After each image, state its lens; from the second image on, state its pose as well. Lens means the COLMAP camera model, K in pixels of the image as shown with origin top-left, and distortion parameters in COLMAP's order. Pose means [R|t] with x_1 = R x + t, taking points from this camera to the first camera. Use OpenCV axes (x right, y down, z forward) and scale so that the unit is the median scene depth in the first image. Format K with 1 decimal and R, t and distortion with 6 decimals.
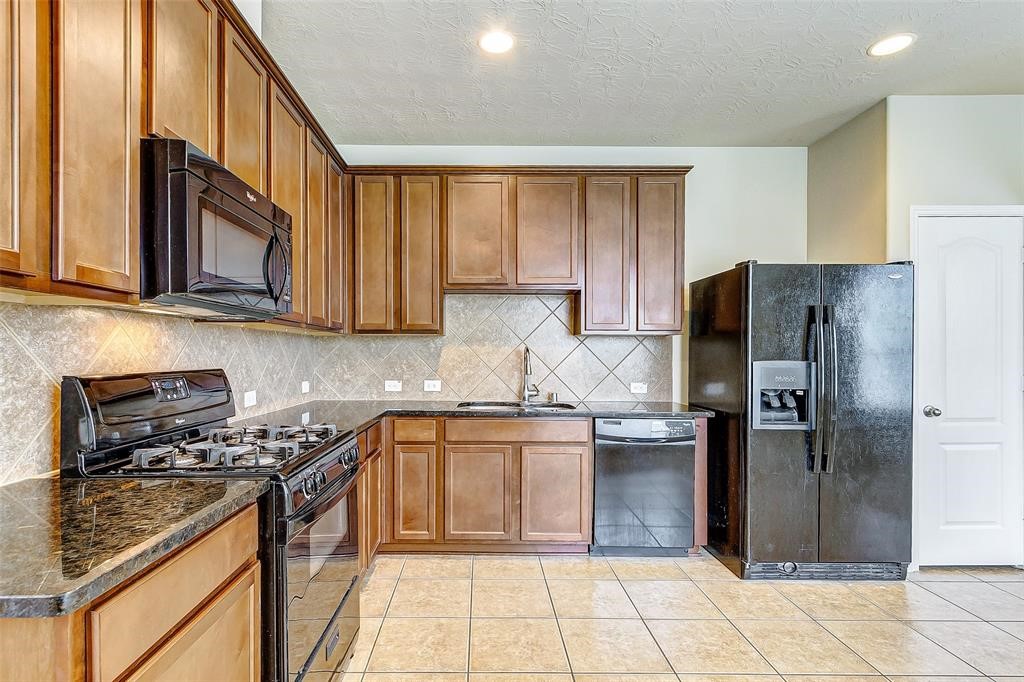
lens RADIAL K [[497.9, 0, 513.2], [0, 497.9, 355.3], [0, 0, 1]] dist [0.005774, 0.000793]
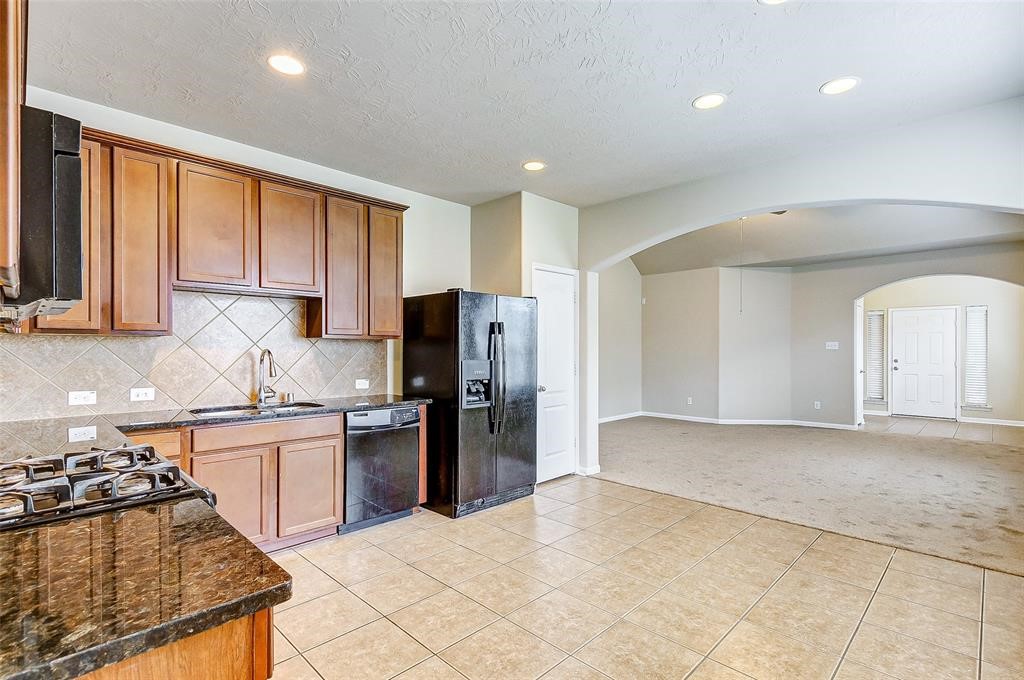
lens RADIAL K [[478.9, 0, 513.9], [0, 478.9, 346.8], [0, 0, 1]] dist [-0.001040, 0.000363]
pose [[0.705542, 0.001469, 0.708666, -0.340756], [0.001113, 0.999994, -0.003181, -0.020441], [-0.708667, 0.003033, 0.705537, -0.048167]]
